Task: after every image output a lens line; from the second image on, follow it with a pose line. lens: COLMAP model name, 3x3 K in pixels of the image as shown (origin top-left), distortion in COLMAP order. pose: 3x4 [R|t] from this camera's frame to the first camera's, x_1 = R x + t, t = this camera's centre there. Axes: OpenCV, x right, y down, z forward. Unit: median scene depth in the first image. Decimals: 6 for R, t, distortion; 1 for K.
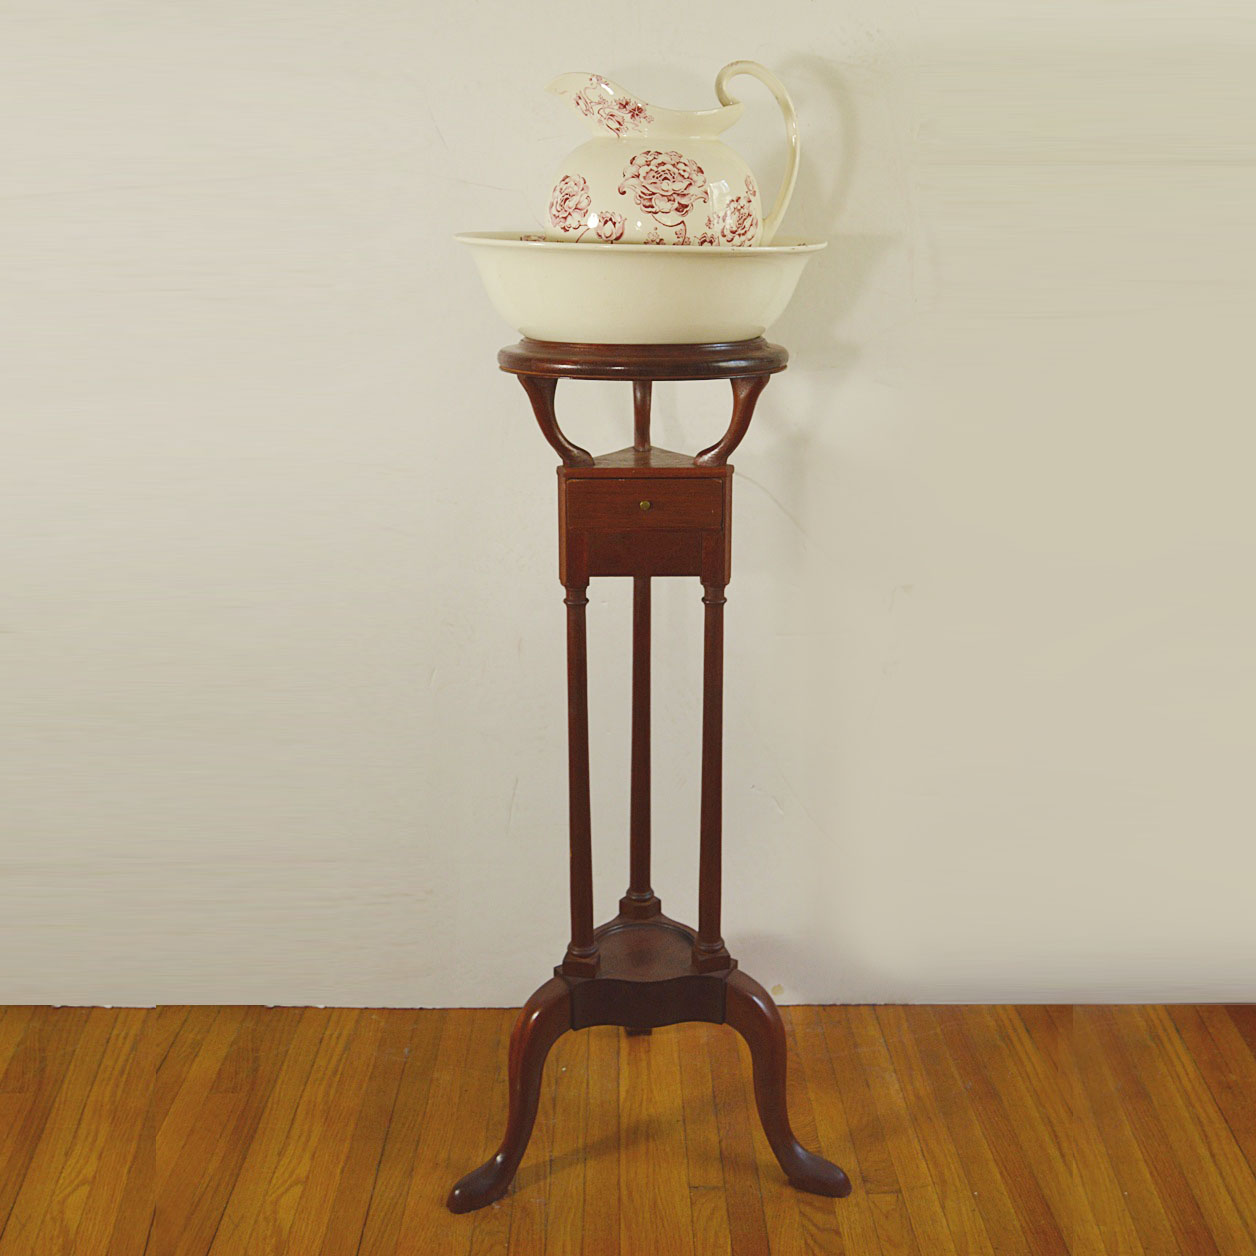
lens RADIAL K [[1238.0, 0, 646.9], [0, 1238.0, 551.8], [0, 0, 1]] dist [-0.066589, 0.000000]
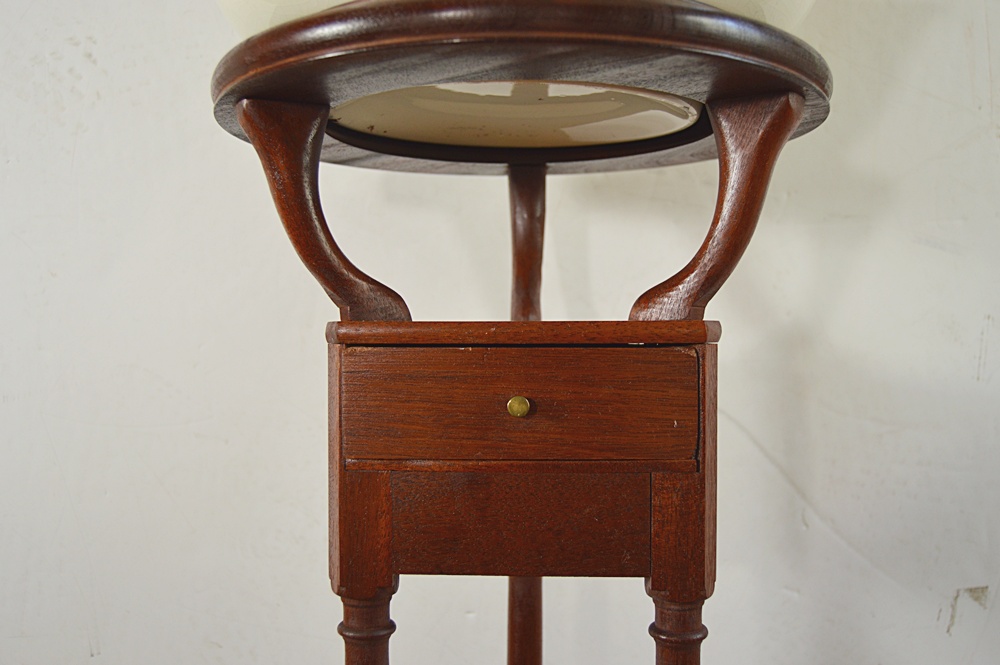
lens RADIAL K [[925.3, 0, 518.9], [0, 925.3, 328.2], [0, 0, 1]] dist [-0.062196, 0.000000]
pose [[0.998655, -0.000051, -0.051852, 0.015260], [-0.011717, 0.973914, -0.226617, 0.008703], [0.050511, 0.226919, 0.972603, 0.681451]]
